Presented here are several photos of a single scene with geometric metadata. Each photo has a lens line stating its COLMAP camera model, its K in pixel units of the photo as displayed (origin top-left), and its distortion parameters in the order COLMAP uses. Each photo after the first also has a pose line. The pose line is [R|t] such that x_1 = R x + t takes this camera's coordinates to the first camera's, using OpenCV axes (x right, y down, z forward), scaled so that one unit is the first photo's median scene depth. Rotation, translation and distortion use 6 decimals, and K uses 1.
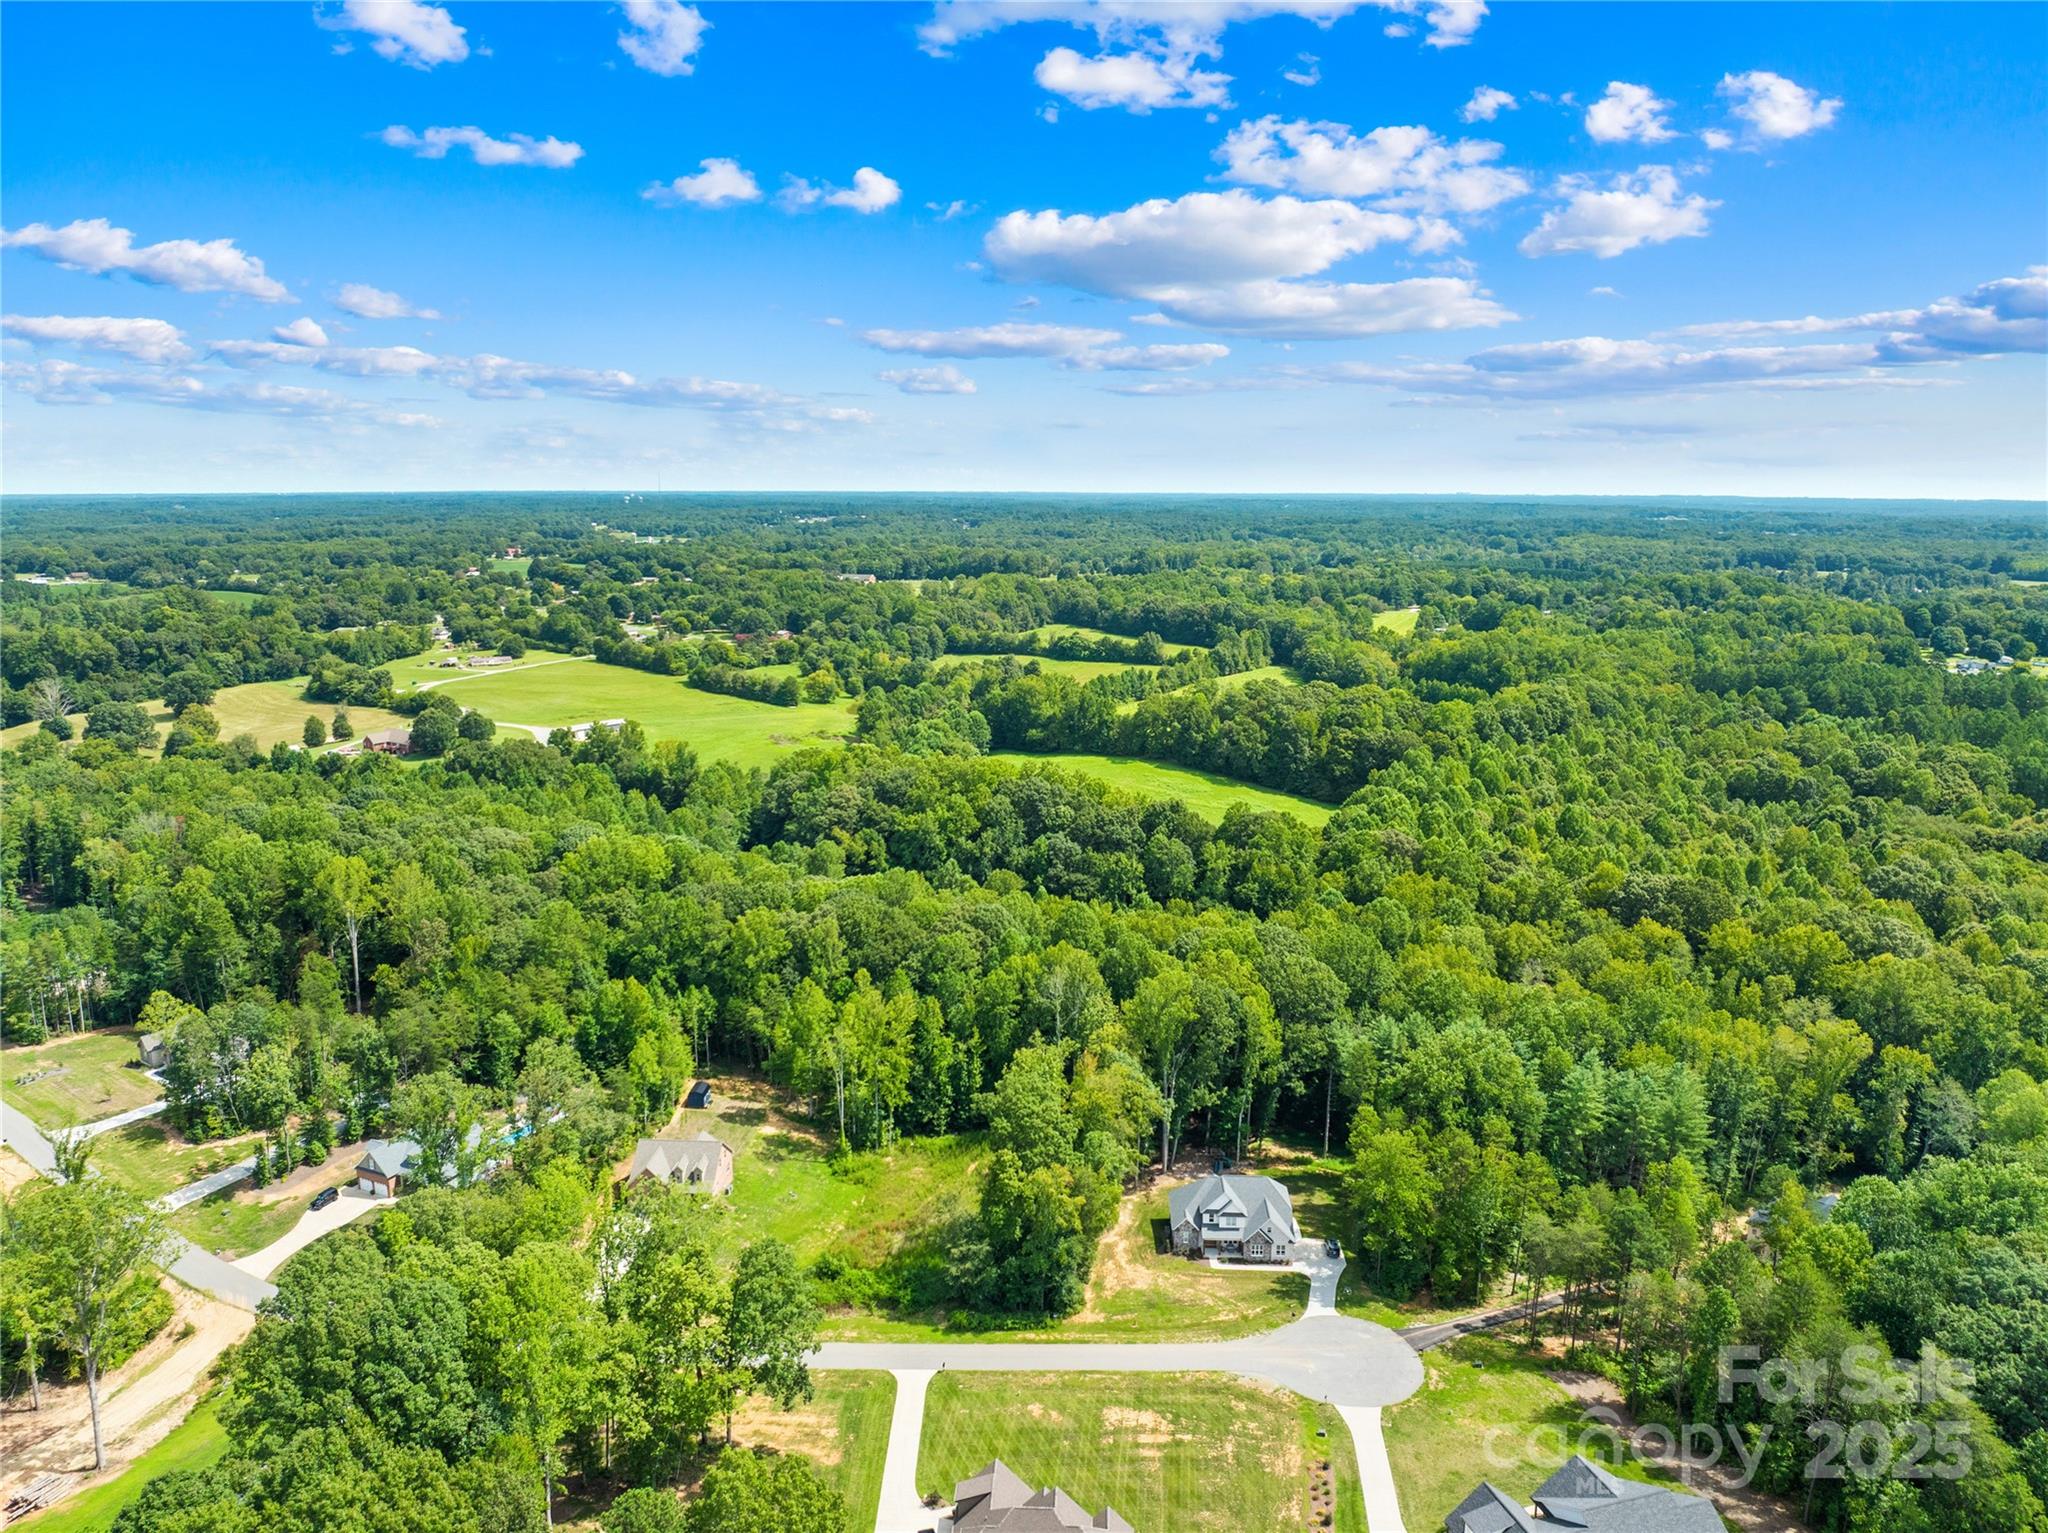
lens RADIAL K [[1444.5, 0, 1019.5], [0, 1444.5, 764.5], [0, 0, 1]] dist [-0.036744, -0.010983]
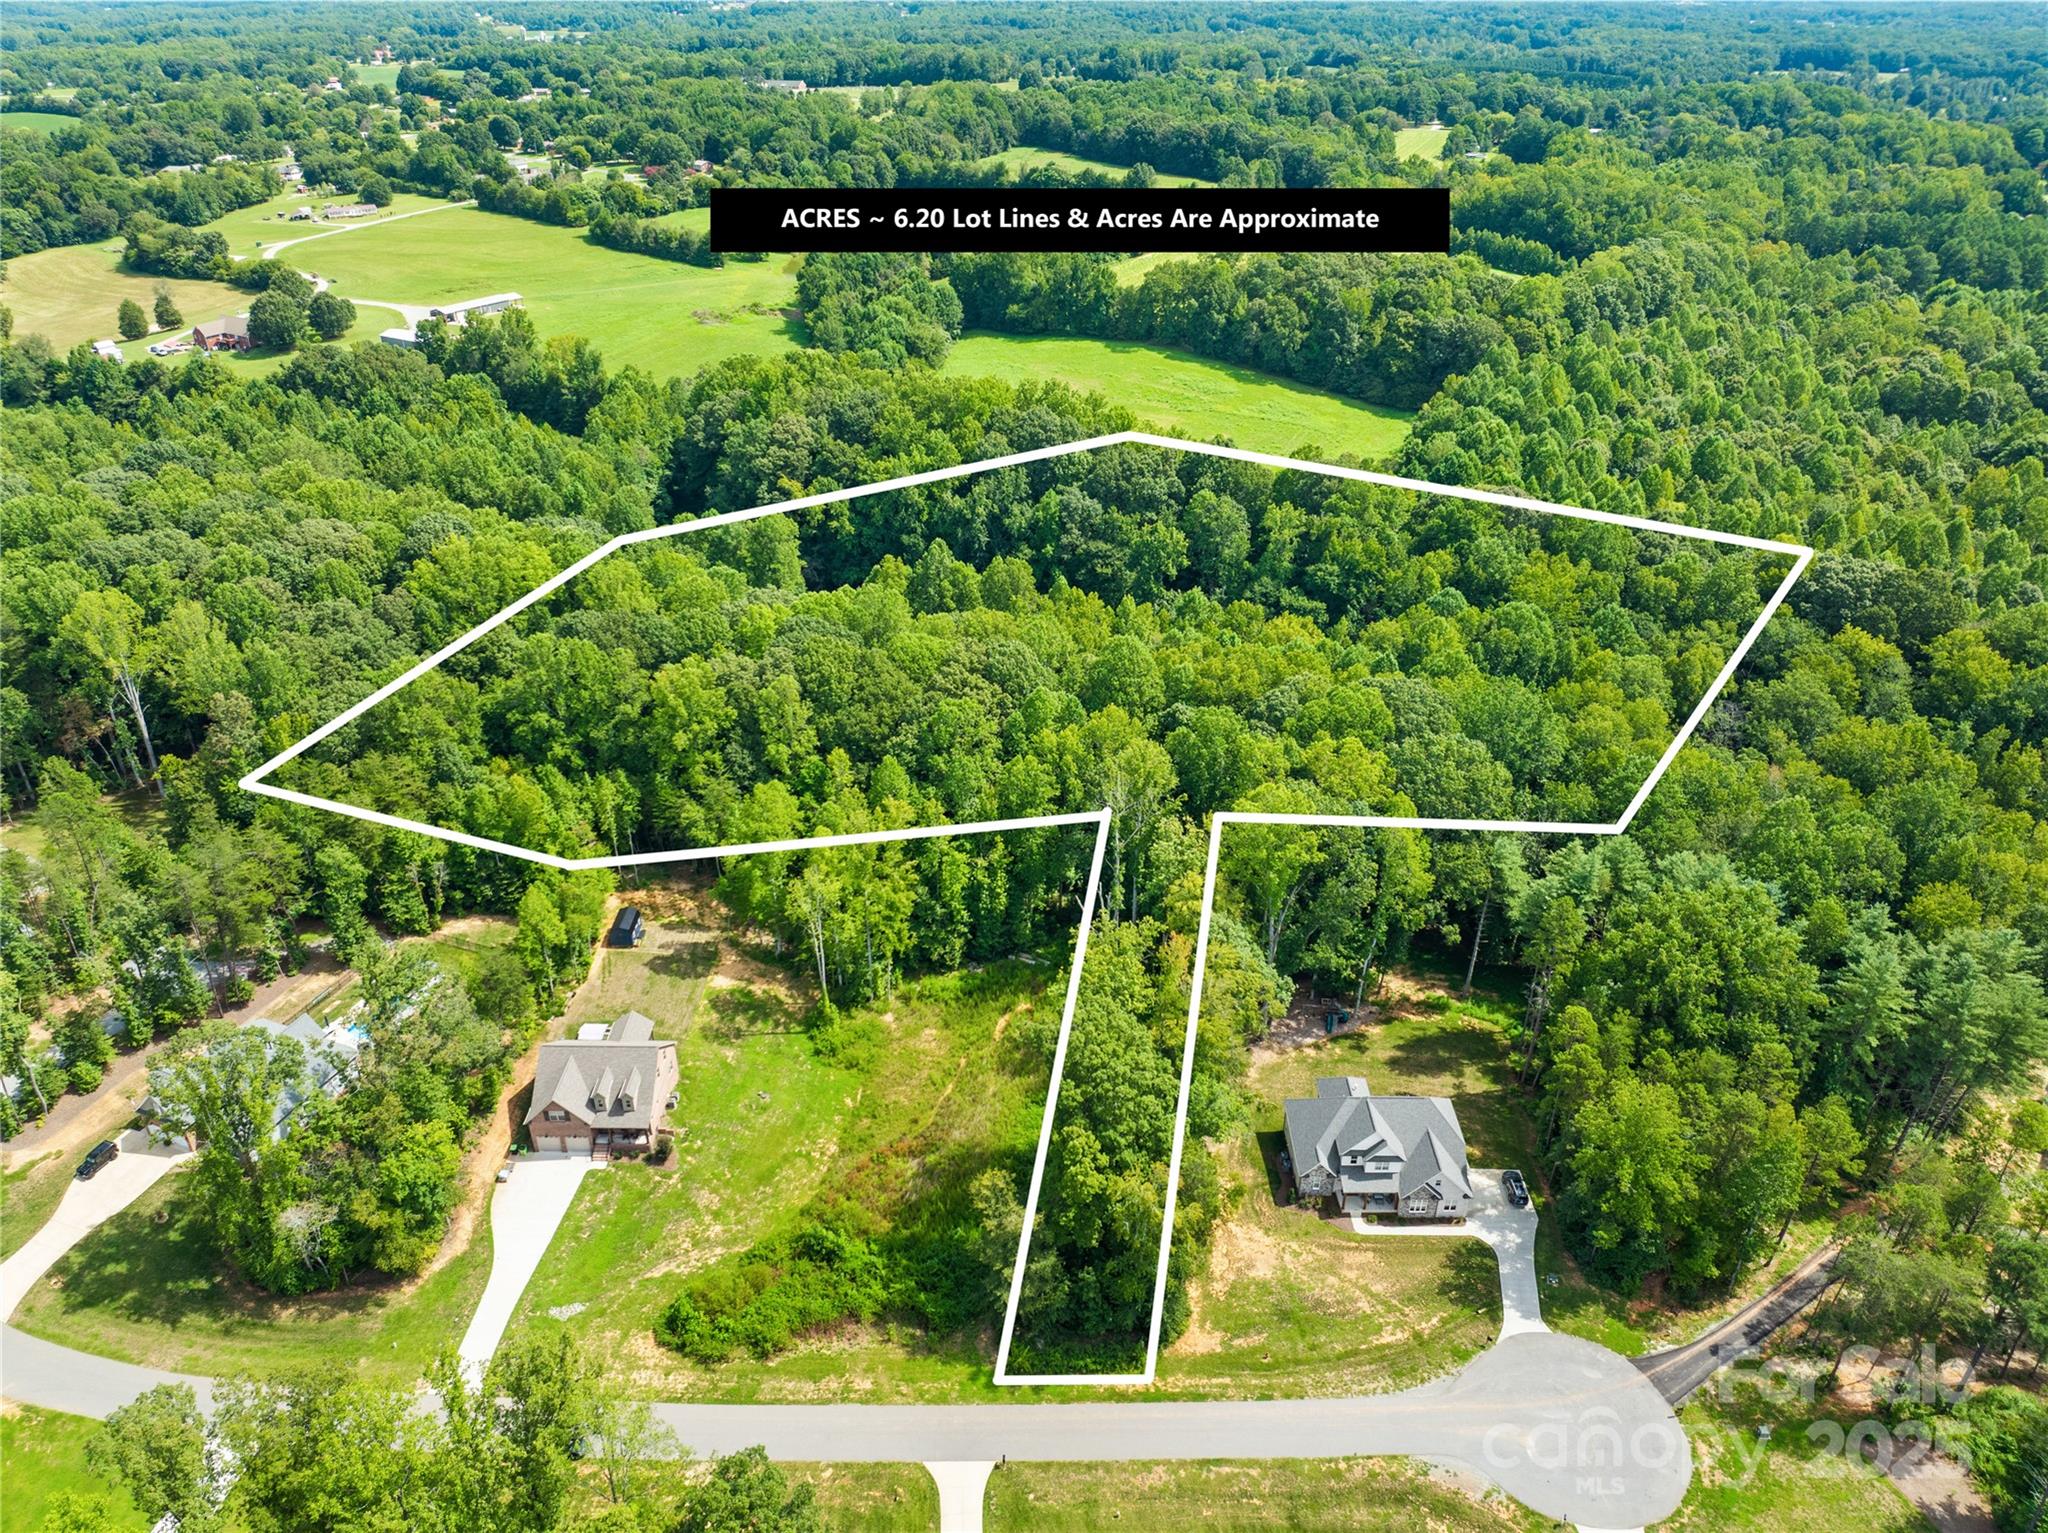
lens RADIAL K [[1478.5, 0, 1045.7], [0, 1478.5, 775.6], [0, 0, 1]] dist [-0.058737, 0.029956]
pose [[0.998749, -0.026576, 0.042358, -0.026628], [0.011934, 0.949282, 0.314198, -0.057217], [-0.048559, -0.313300, 0.948412, 0.216056]]
